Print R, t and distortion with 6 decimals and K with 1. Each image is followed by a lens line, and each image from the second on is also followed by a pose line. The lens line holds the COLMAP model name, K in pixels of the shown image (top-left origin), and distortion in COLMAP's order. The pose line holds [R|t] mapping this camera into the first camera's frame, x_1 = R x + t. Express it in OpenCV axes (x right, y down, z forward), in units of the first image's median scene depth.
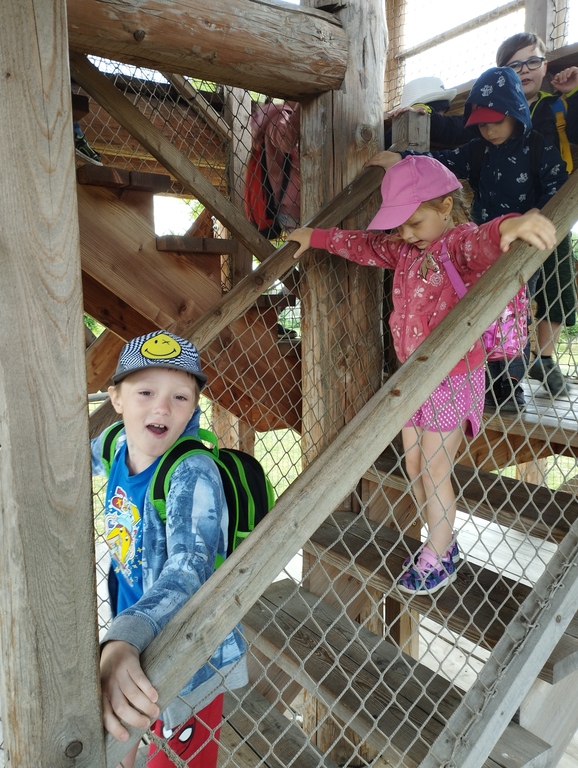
lens RADIAL K [[638.4, 0, 280.7], [0, 638.4, 382.9], [0, 0, 1]] dist [0.104084, -0.123574]
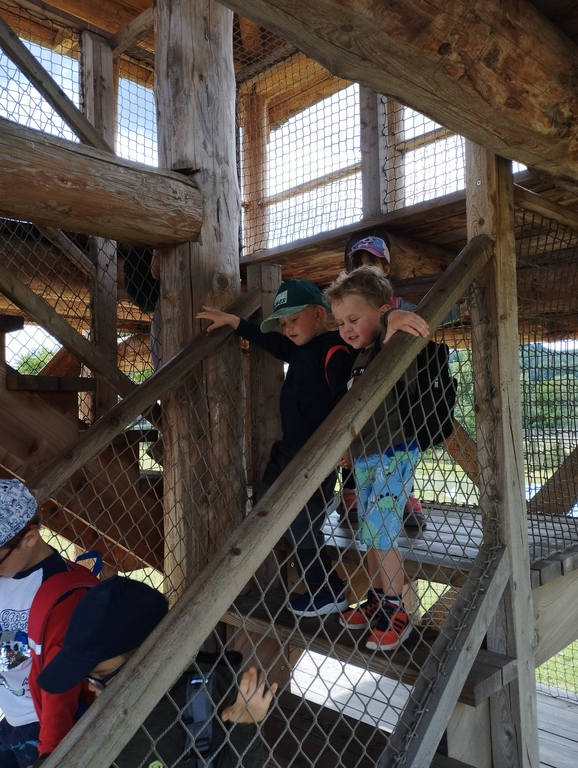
lens RADIAL K [[644.1, 0, 280.6], [0, 644.1, 381.9], [0, 0, 1]] dist [0.106280, -0.134958]
pose [[0.982878, -0.004777, 0.184198, 0.036020], [0.038251, 0.983176, -0.178613, -0.034413], [-0.180246, 0.182601, 0.966524, -0.020523]]
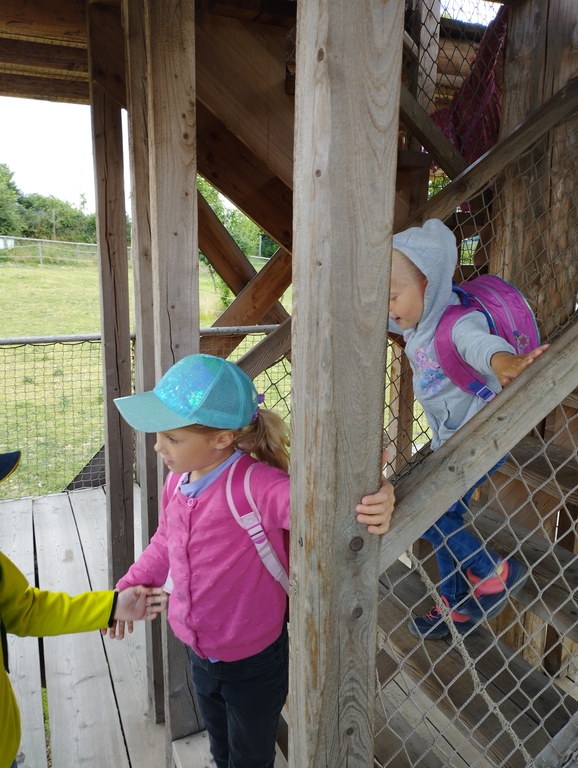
lens RADIAL K [[638.4, 0, 280.7], [0, 638.4, 382.9], [0, 0, 1]] dist [0.104084, -0.123574]
pose [[0.978945, 0.061501, -0.194637, -0.101537], [-0.048096, 0.996181, 0.072867, 0.084813], [0.198375, -0.061971, 0.978165, -0.045718]]
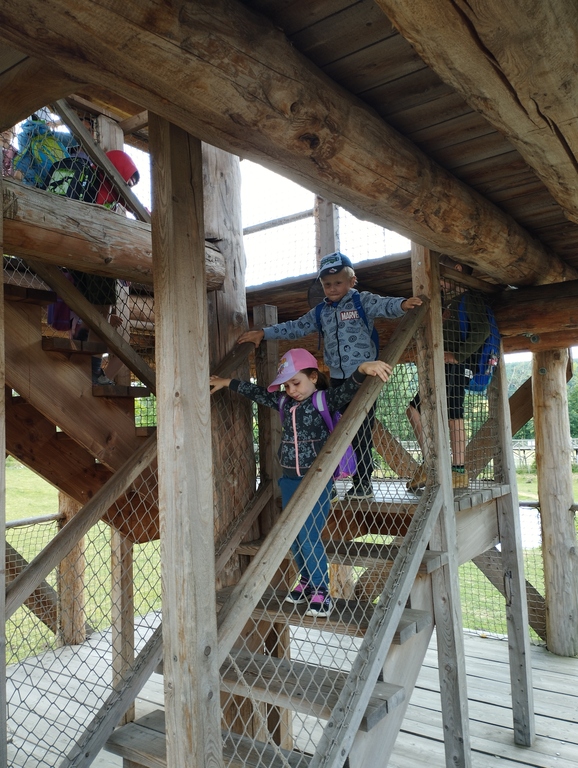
lens RADIAL K [[617.6, 0, 294.2], [0, 617.6, 386.0], [0, 0, 1]] dist [0.090276, -0.103663]
pose [[0.941211, -0.009775, 0.337676, -0.291495], [0.078059, 0.978824, -0.189238, 0.064133], [-0.328676, 0.204472, 0.922043, -0.416261]]
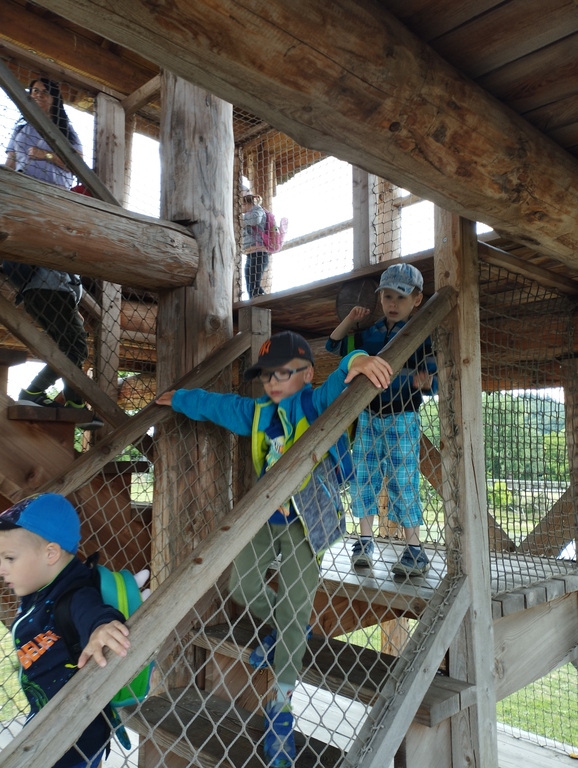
lens RADIAL K [[638.4, 0, 280.7], [0, 638.4, 382.9], [0, 0, 1]] dist [0.104084, -0.123574]
pose [[0.984273, 0.031640, 0.173798, 0.066077], [0.012078, 0.969476, -0.244890, -0.004807], [-0.176242, 0.243138, 0.953846, -0.091382]]
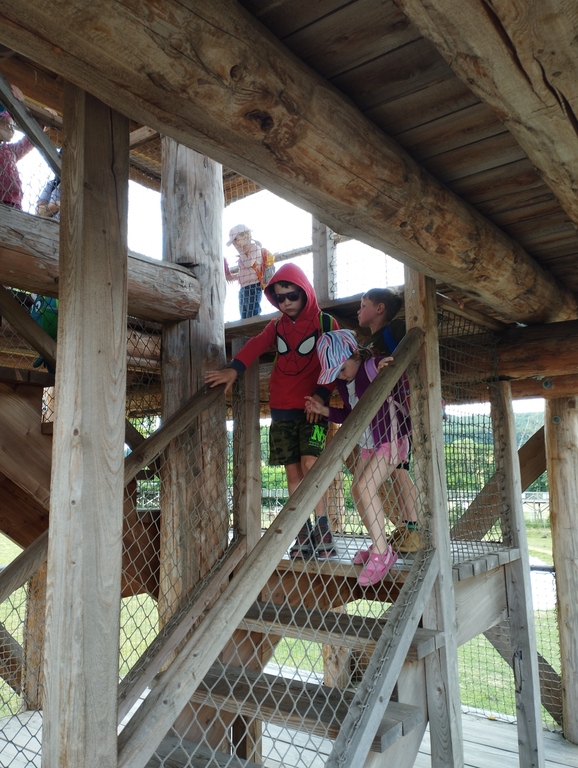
lens RADIAL K [[628.8, 0, 289.8], [0, 628.8, 380.2], [0, 0, 1]] dist [0.098923, -0.128412]
pose [[0.946906, 0.038159, 0.319237, -0.168961], [0.051243, 0.962327, -0.267021, 0.041459], [-0.317400, 0.269203, 0.909278, -0.282600]]
